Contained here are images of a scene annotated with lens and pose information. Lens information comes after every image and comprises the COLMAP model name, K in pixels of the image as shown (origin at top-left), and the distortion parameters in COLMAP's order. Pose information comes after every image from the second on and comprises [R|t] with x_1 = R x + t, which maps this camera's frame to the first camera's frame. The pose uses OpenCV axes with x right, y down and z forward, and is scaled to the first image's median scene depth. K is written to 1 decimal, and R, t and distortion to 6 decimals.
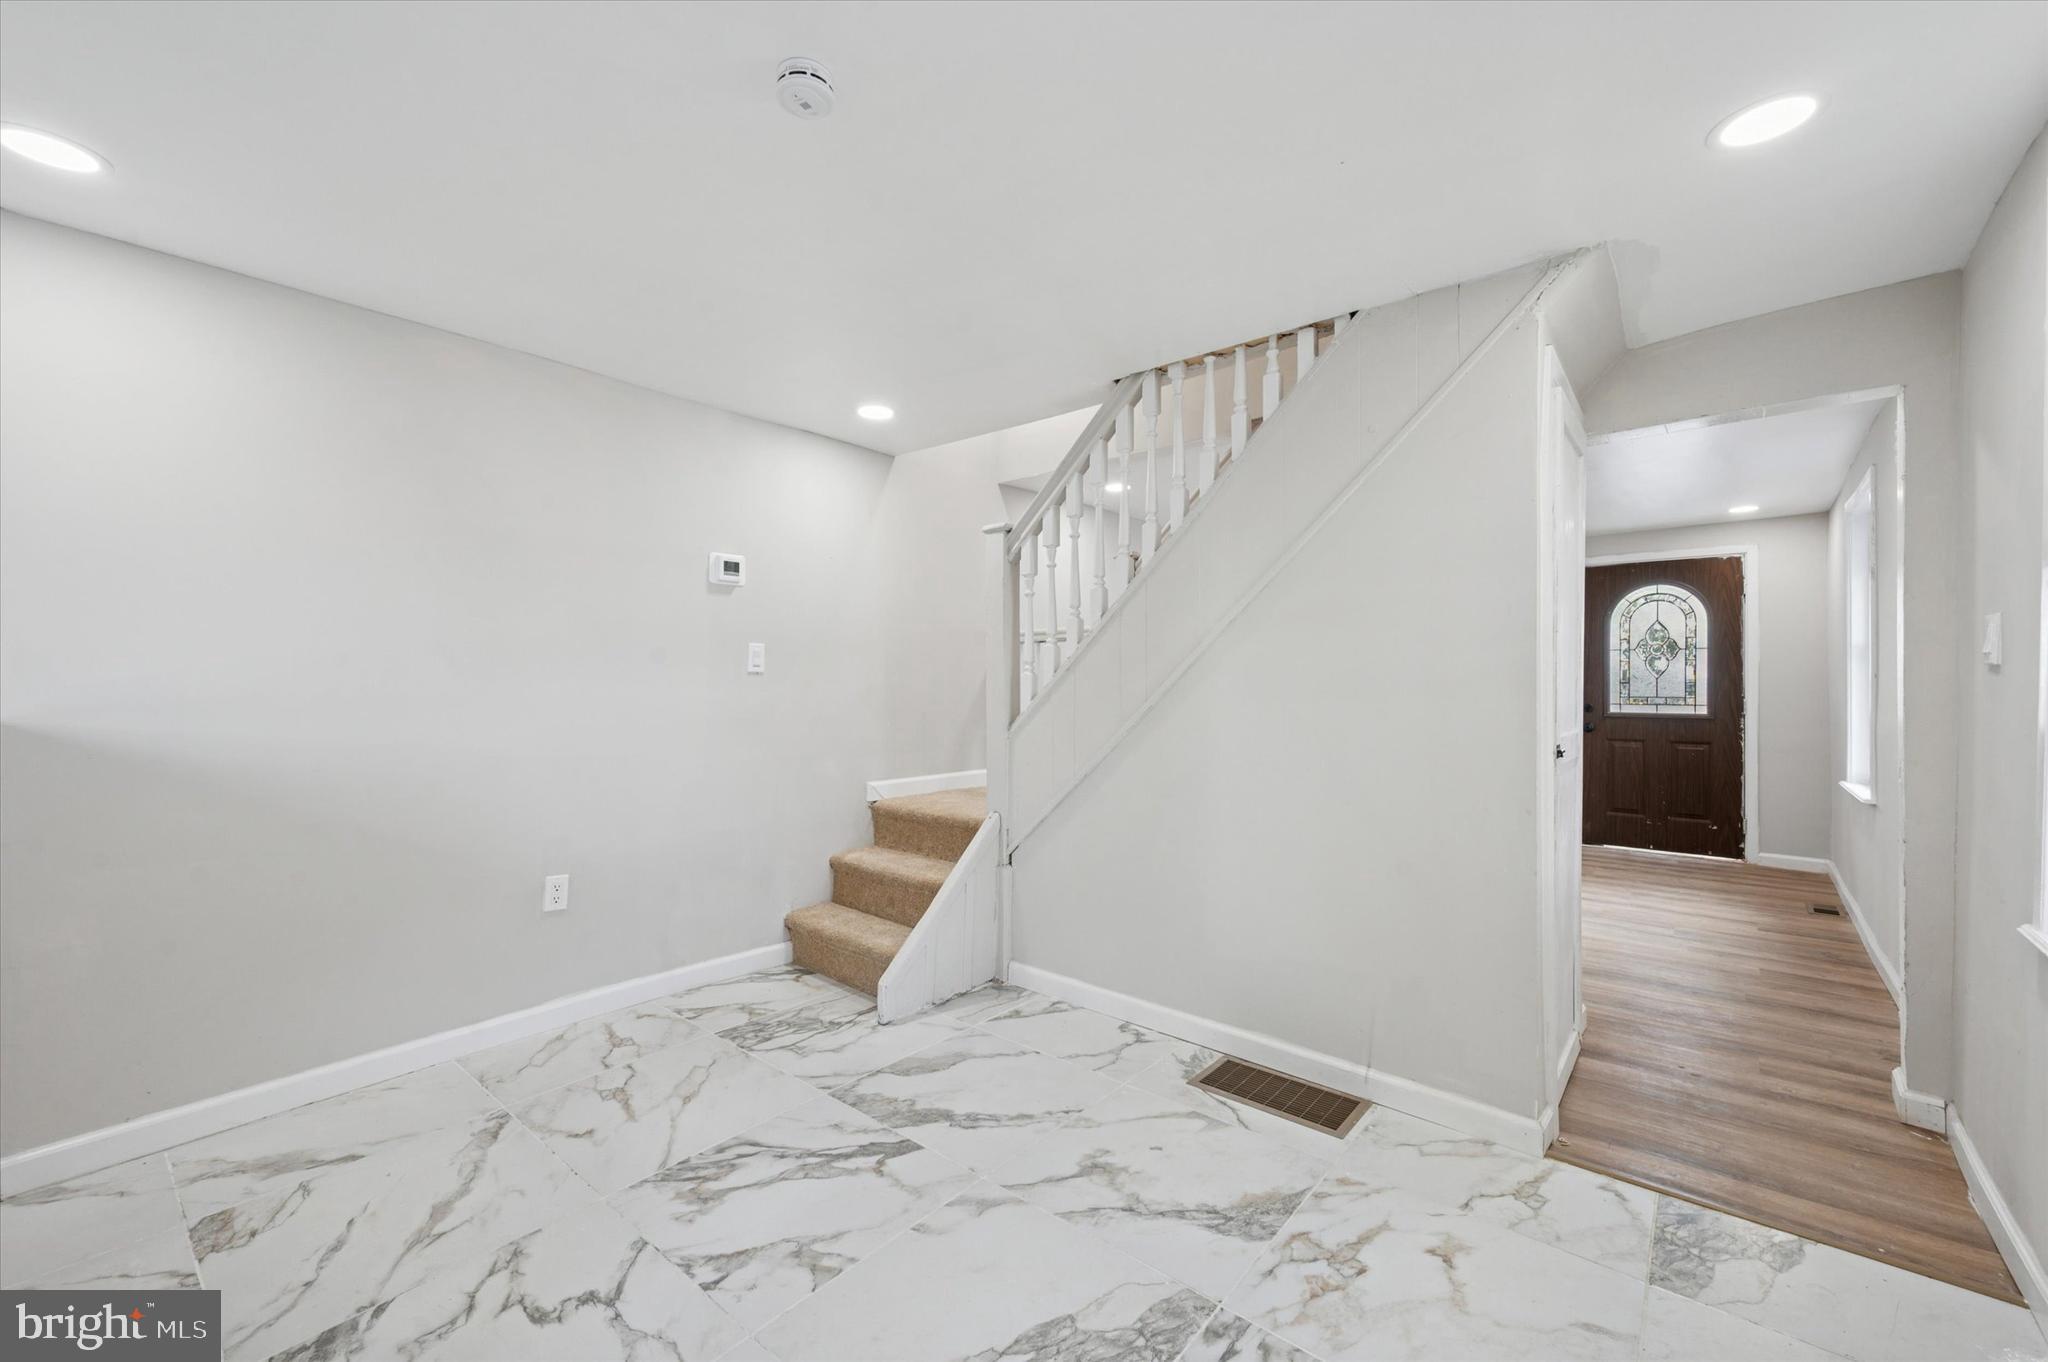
lens RADIAL K [[834.3, 0, 1026.1], [0, 834.3, 677.0], [0, 0, 1]] dist [0.001757, 0.000003]
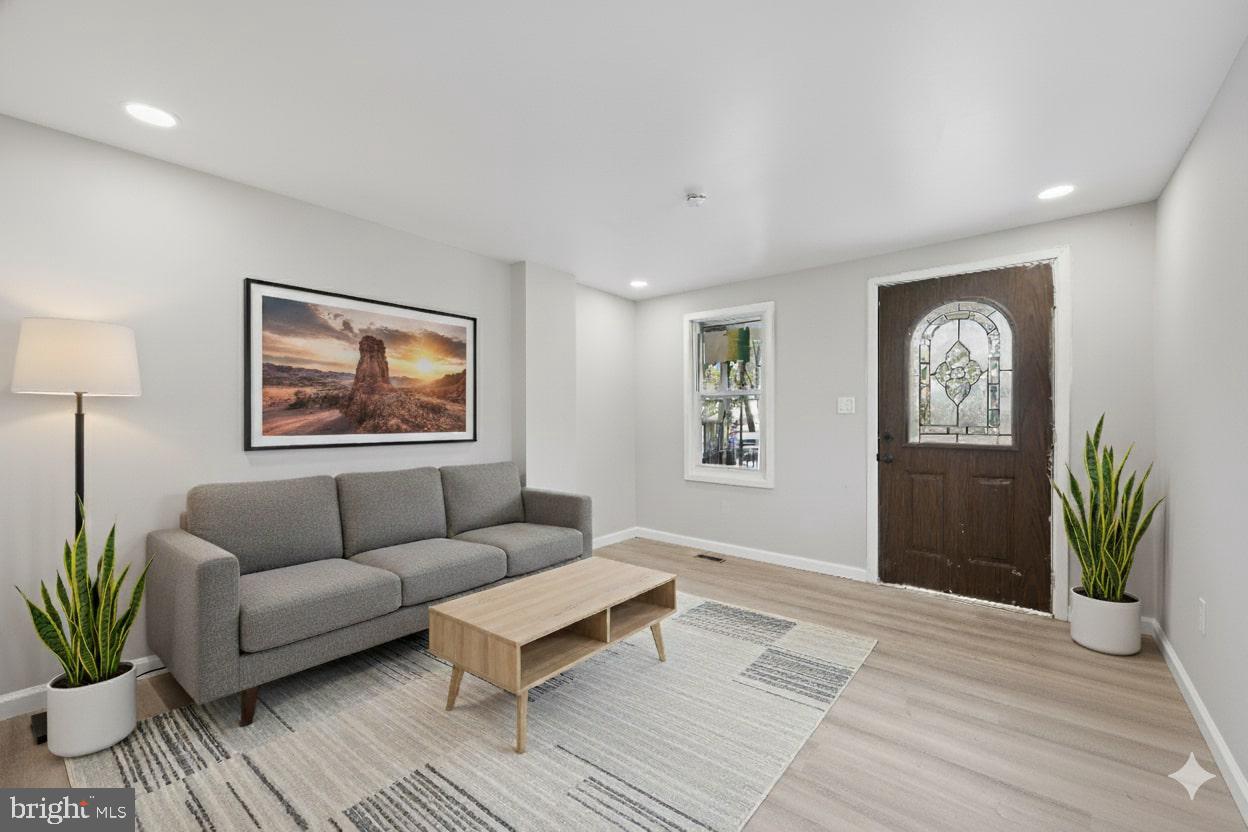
lens RADIAL K [[495.9, 0, 630.8], [0, 495.9, 418.9], [0, 0, 1]] dist [0.001516, 0.000452]
pose [[0.999830, -0.001946, 0.018334, 0.411874], [0.001782, 0.999958, 0.008959, 0.011795], [-0.018351, -0.008925, 0.999792, 0.493057]]
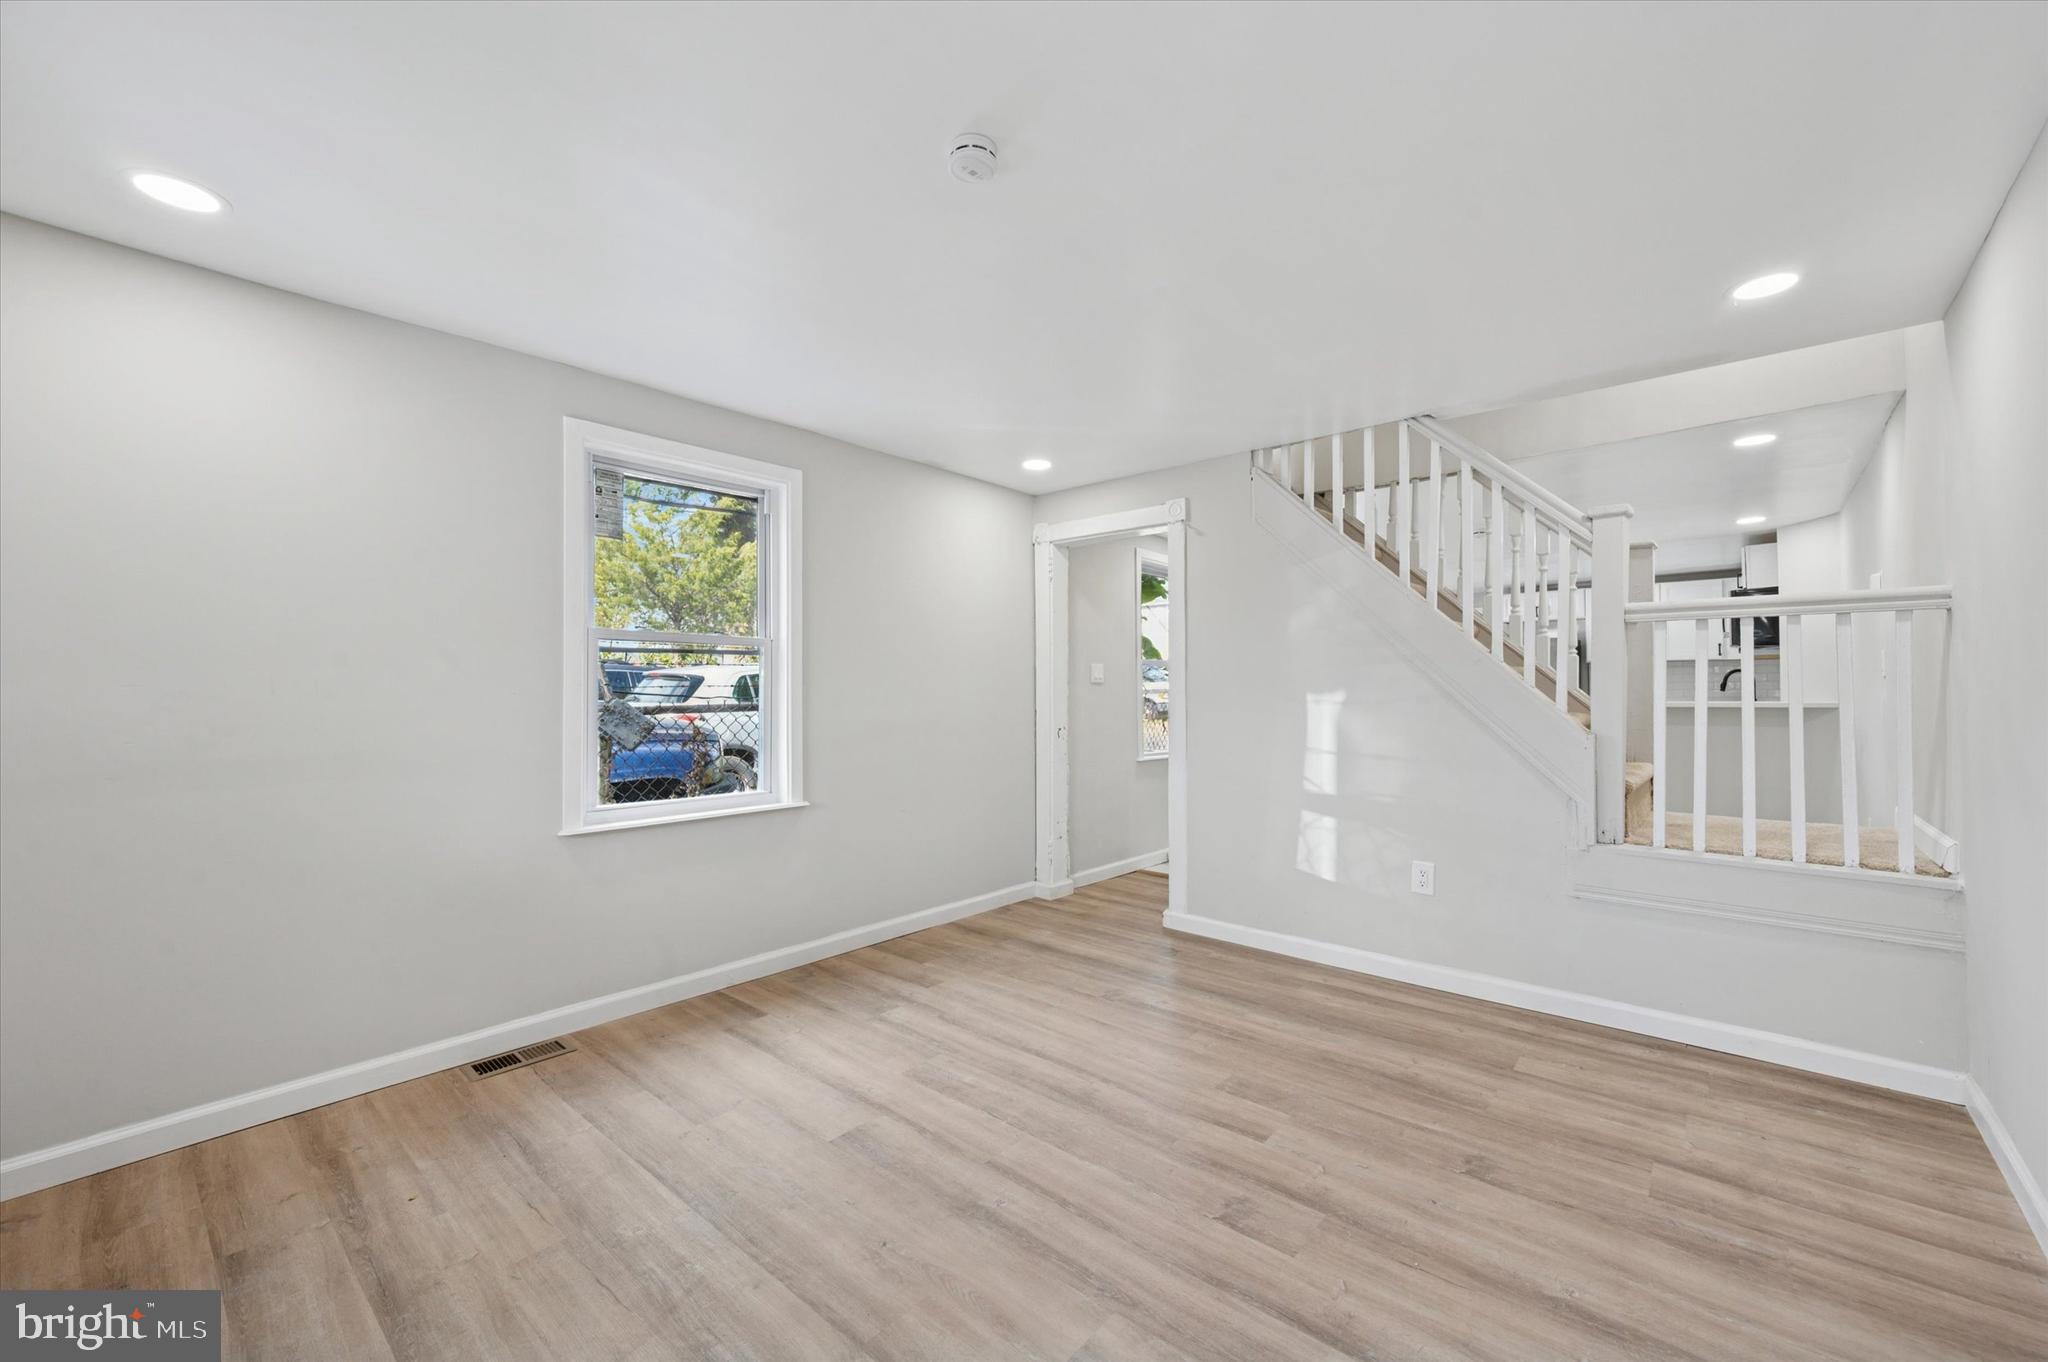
lens RADIAL K [[810.7, 0, 1031.2], [0, 810.7, 685.7], [0, 0, 1]] dist [0.001072, -0.000131]
pose [[-0.999724, 0.003294, 0.023245, 0.451536], [0.002952, 0.999887, -0.014708, 0.015497], [-0.023291, -0.014635, -0.999622, 1.243530]]
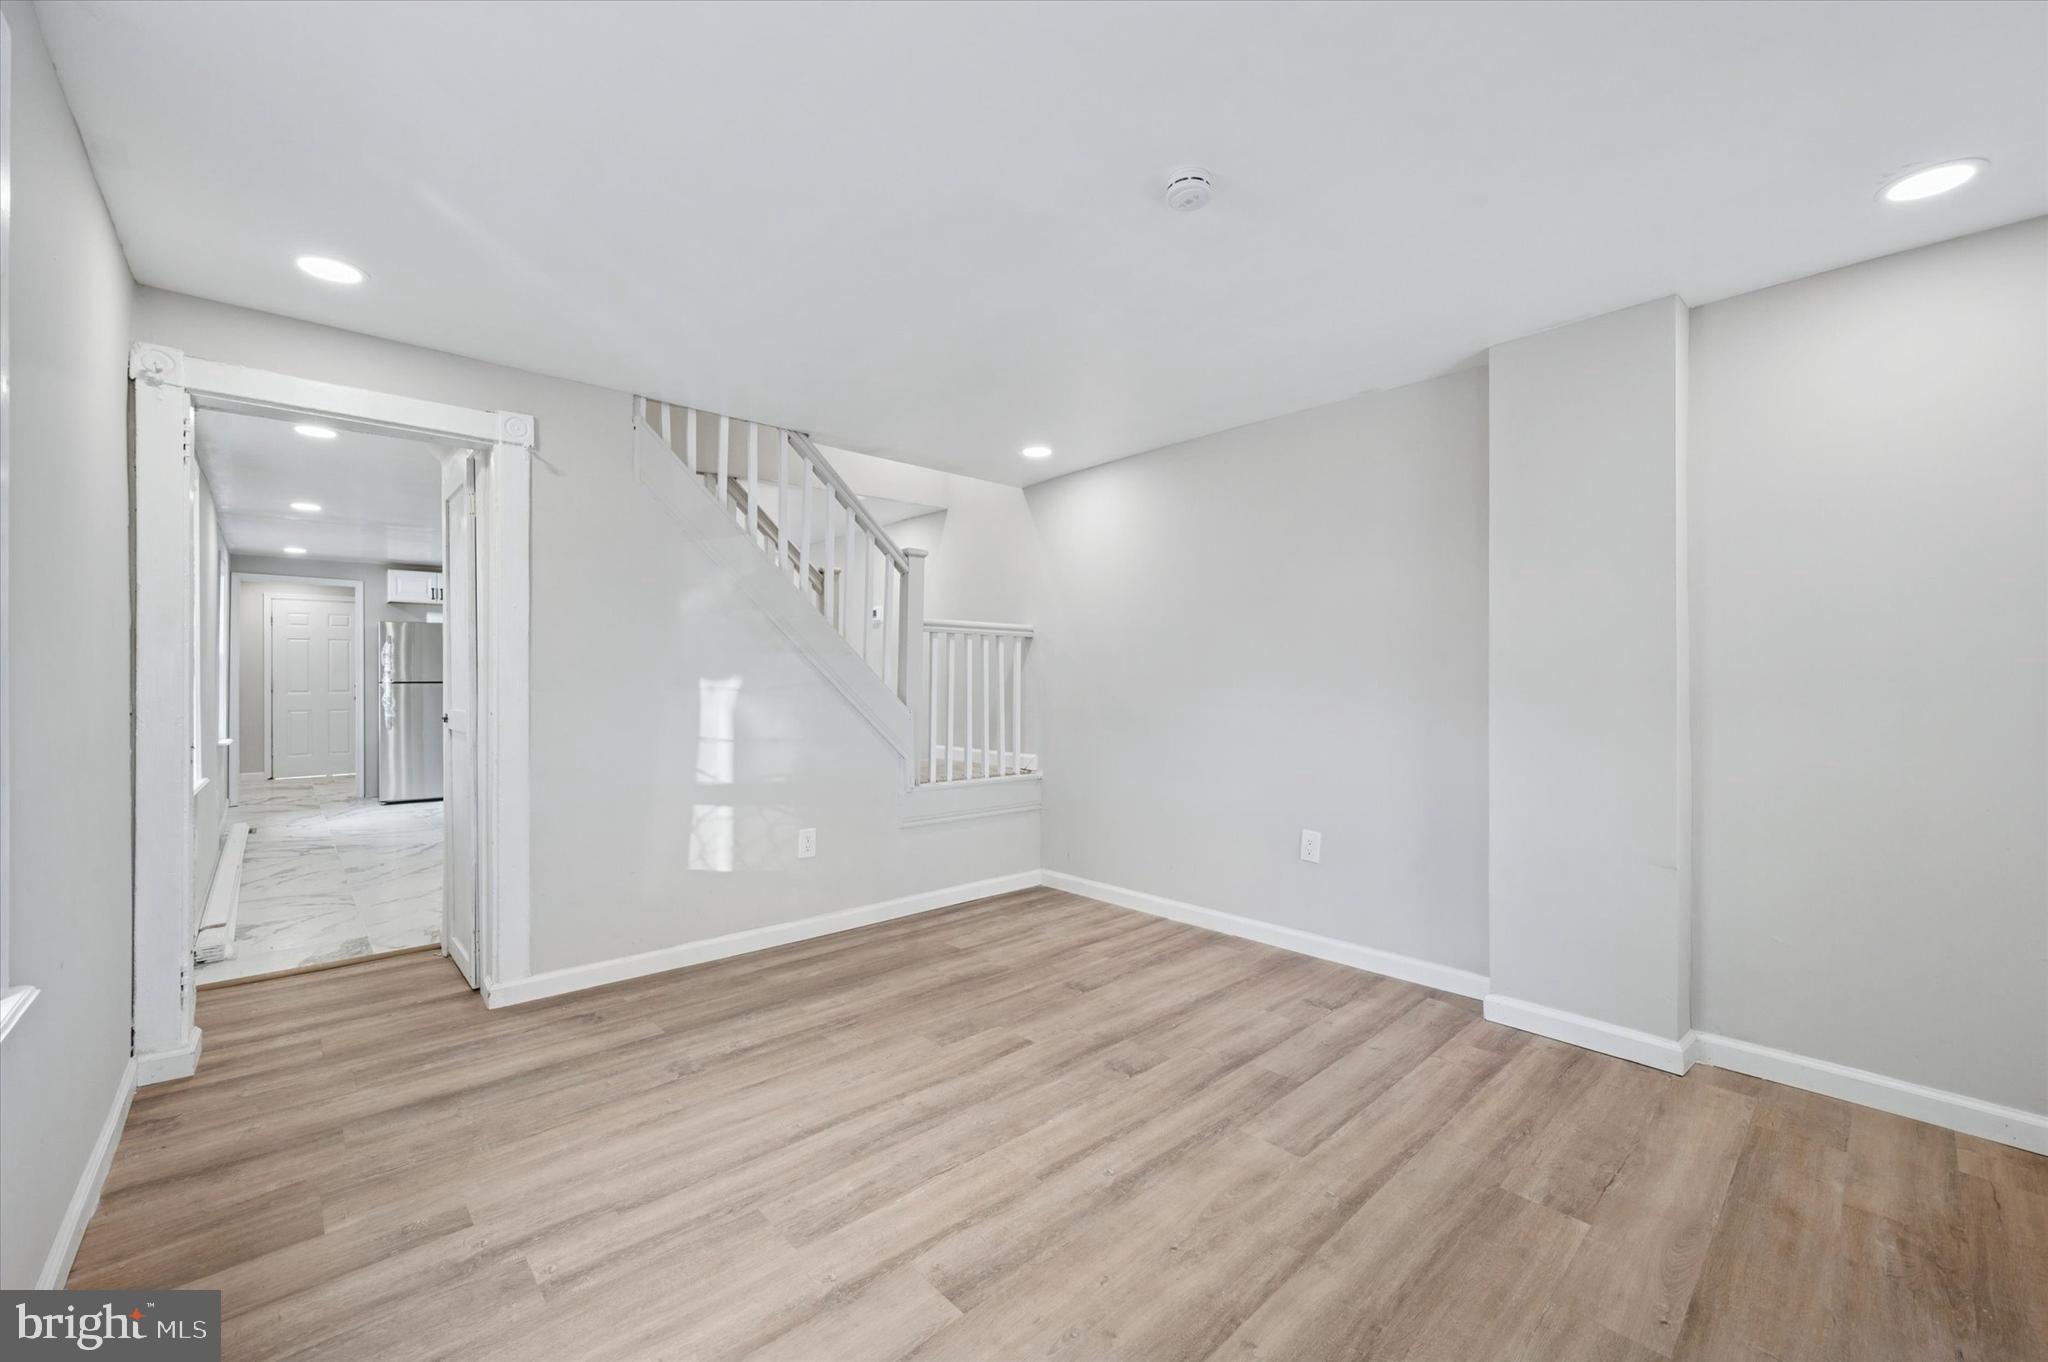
lens RADIAL K [[820.8, 0, 1033.1], [0, 820.8, 675.5], [0, 0, 1]] dist [0.000561, -0.000052]
pose [[-0.132586, -0.004571, -0.991161, 0.816985], [0.007091, 0.999959, -0.005560, 0.014611], [0.991146, -0.007765, -0.132548, 0.927346]]
